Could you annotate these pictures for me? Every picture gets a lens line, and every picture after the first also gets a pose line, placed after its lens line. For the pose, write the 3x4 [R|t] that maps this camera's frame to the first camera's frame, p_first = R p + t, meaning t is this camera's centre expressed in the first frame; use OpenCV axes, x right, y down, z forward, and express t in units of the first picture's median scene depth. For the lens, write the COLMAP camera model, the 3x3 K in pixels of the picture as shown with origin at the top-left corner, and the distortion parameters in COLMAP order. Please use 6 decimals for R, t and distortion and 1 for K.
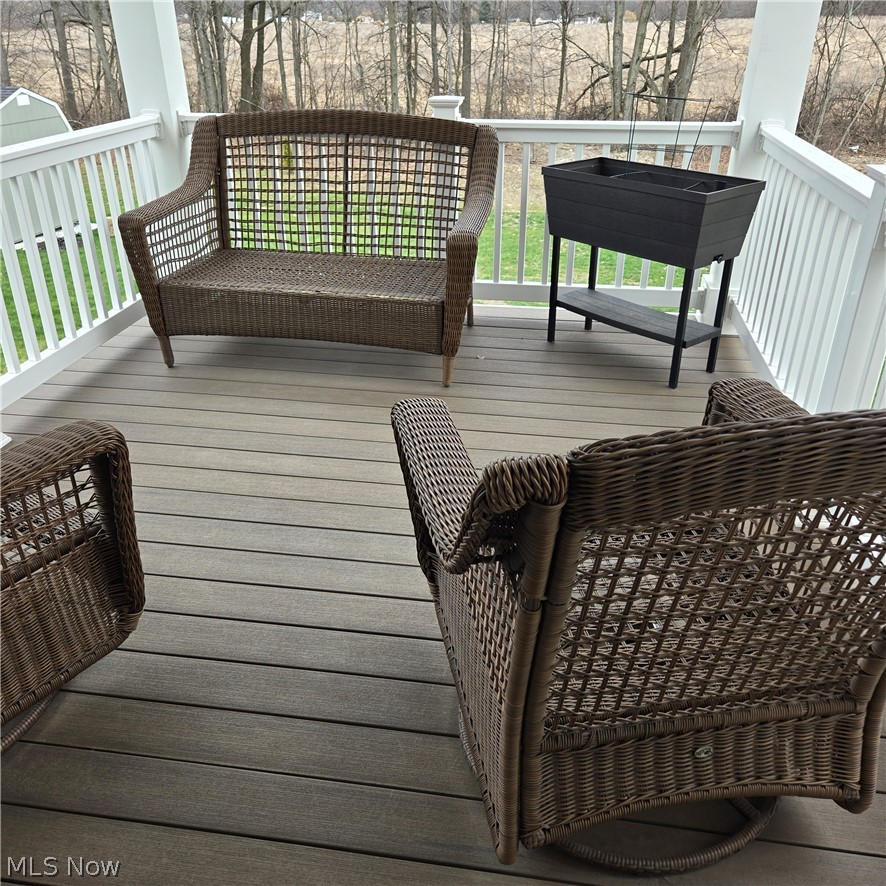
lens RADIAL K [[777.5, 0, 462.4], [0, 777.5, 453.6], [0, 0, 1]] dist [0.087412, -0.062540]
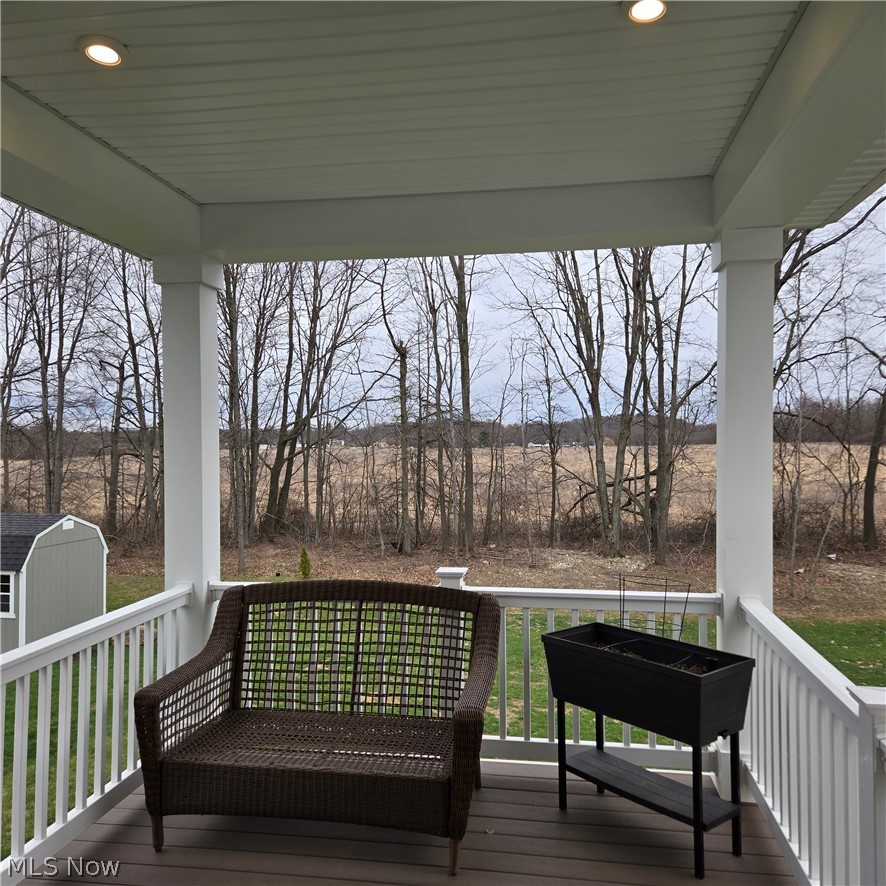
lens RADIAL K [[777.5, 0, 462.4], [0, 777.5, 453.6], [0, 0, 1]] dist [0.087412, -0.062540]
pose [[0.999889, -0.014492, -0.003376, 0.000459], [0.011330, 0.888566, -0.458609, -0.086857], [0.009646, 0.458520, 0.888632, -0.052240]]
